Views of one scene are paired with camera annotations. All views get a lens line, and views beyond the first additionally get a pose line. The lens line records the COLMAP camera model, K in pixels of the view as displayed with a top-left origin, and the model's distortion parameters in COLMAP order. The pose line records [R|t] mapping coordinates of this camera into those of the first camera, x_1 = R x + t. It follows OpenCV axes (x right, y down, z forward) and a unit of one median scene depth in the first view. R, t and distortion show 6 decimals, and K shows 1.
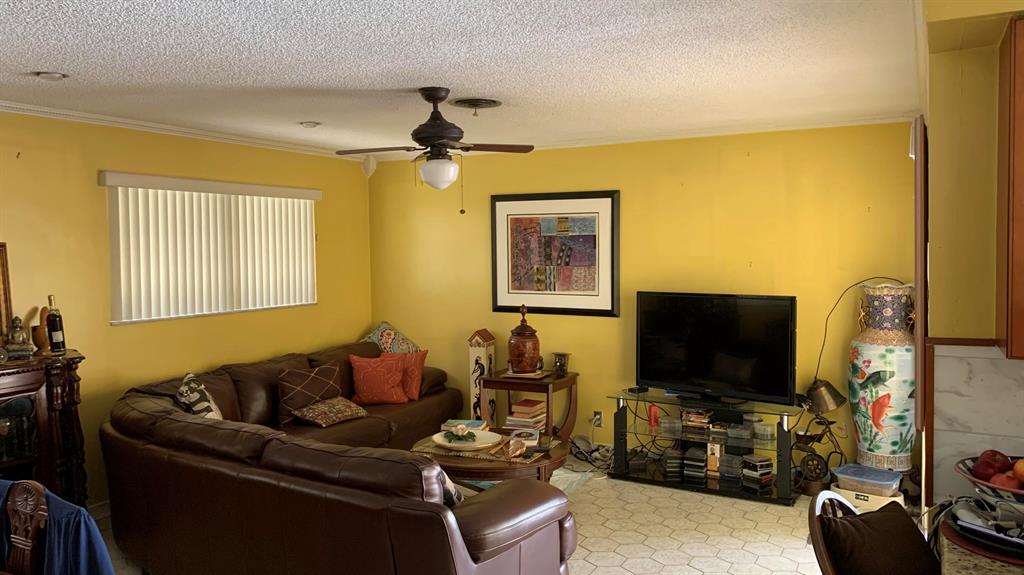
lens RADIAL K [[781.7, 0, 512.0], [0, 781.7, 287.5], [0, 0, 1]] dist [0.068834, -0.094817]
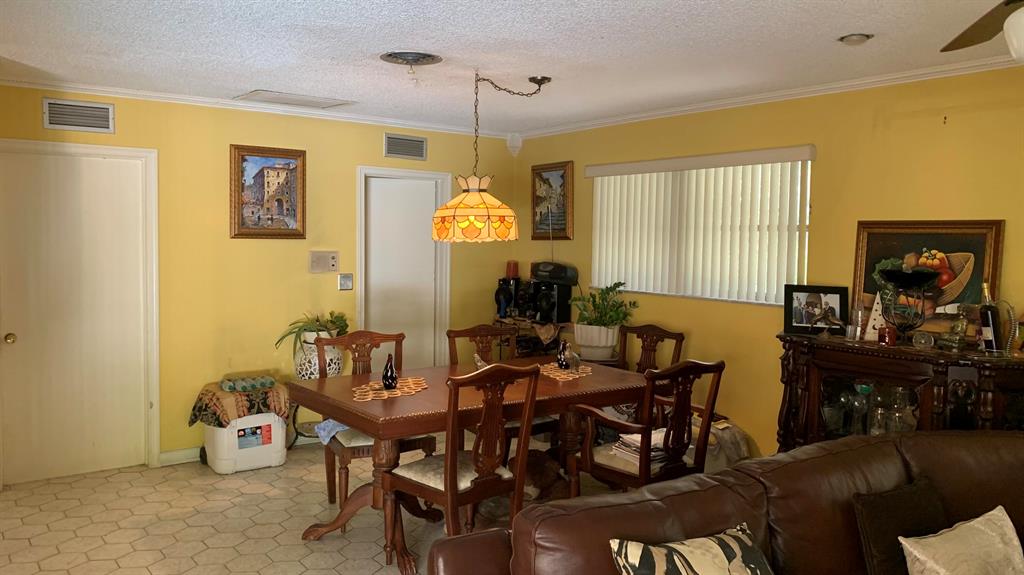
lens RADIAL K [[781.7, 0, 512.0], [0, 781.7, 287.5], [0, 0, 1]] dist [0.068834, -0.094817]
pose [[-0.415886, 0.065996, -0.907019, 0.360259], [-0.057458, 0.993464, 0.098631, -0.036540], [0.907600, 0.093135, -0.409376, 0.855911]]
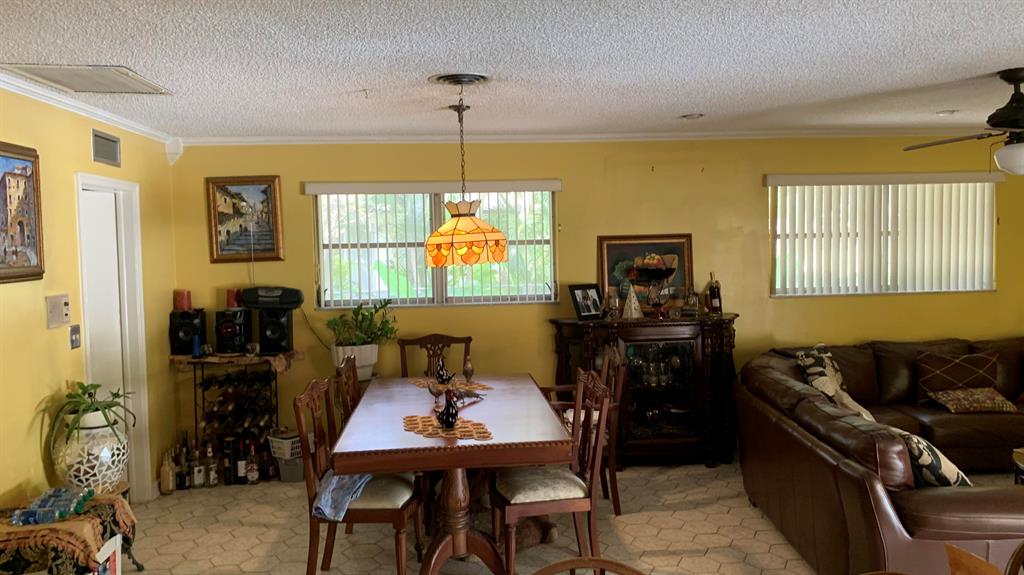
lens RADIAL K [[781.7, 0, 512.0], [0, 781.7, 287.5], [0, 0, 1]] dist [0.068834, -0.094817]
pose [[0.549126, 0.054190, -0.833981, 0.344783], [-0.028248, 0.998529, 0.046282, -0.015541], [0.835262, -0.001856, 0.549849, -0.030572]]
